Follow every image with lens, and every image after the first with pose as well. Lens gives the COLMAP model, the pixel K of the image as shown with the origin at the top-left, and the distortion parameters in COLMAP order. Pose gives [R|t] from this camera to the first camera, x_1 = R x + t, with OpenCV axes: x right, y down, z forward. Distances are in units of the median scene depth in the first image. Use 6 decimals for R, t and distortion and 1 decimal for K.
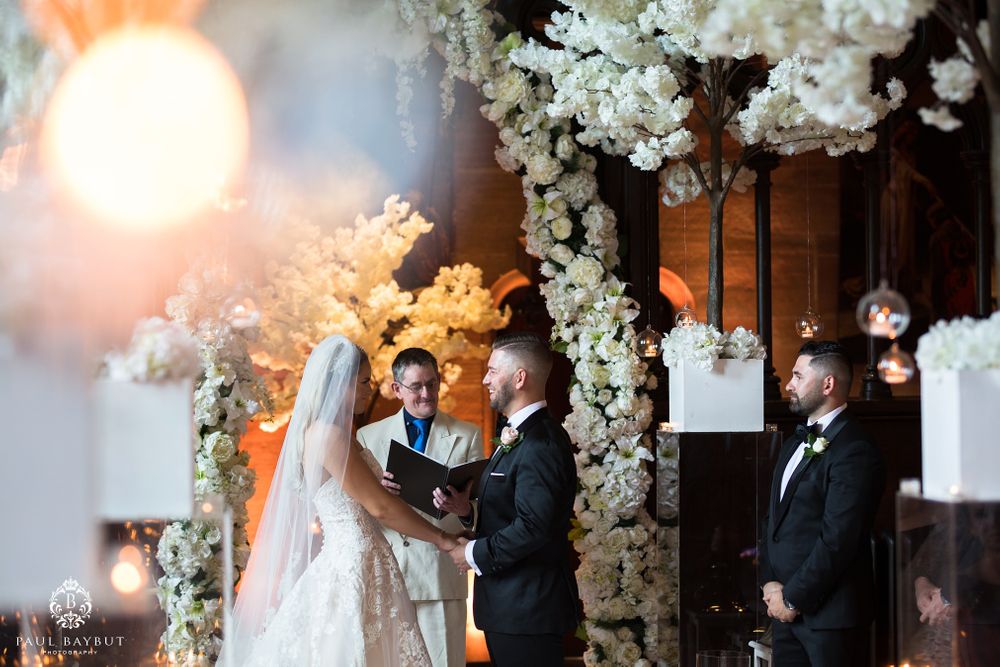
lens RADIAL K [[2408.6, 0, 500.0], [0, 2408.6, 333.5], [0, 0, 1]] dist [-0.041774, 0.623974]
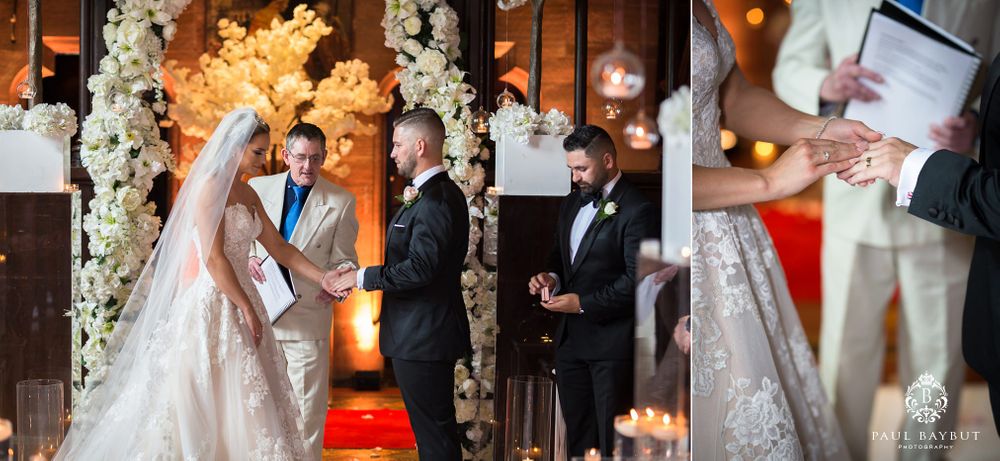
lens RADIAL K [[1659.5, 0, 347.5], [0, 1659.5, 231.2], [0, 0, 1]] dist [-0.011311, -0.023388]
pose [[0.997783, 0.024705, -0.061790, 0.047128], [-0.020820, 0.997812, 0.062758, 0.008036], [0.063205, -0.061333, 0.996114, 0.156071]]
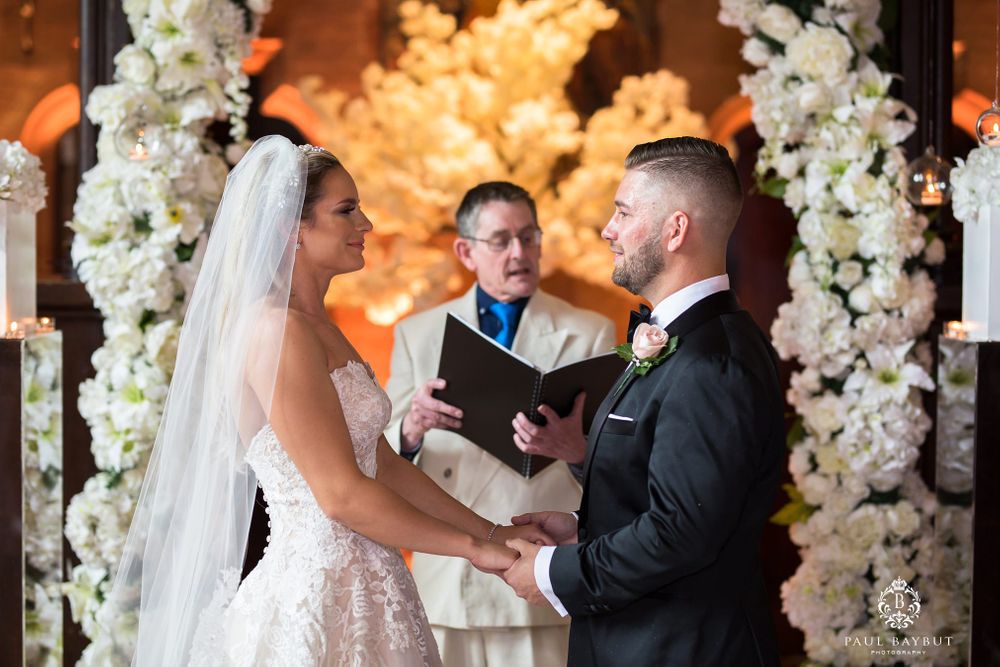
lens RADIAL K [[2436.8, 0, 500.0], [0, 2436.8, 333.5], [0, 0, 1]] dist [-0.048861, 0.077386]
pose [[0.991509, 0.022355, -0.128101, 0.035730], [-0.016556, 0.998797, 0.046156, 0.015048], [0.128978, -0.043643, 0.990687, 0.421250]]
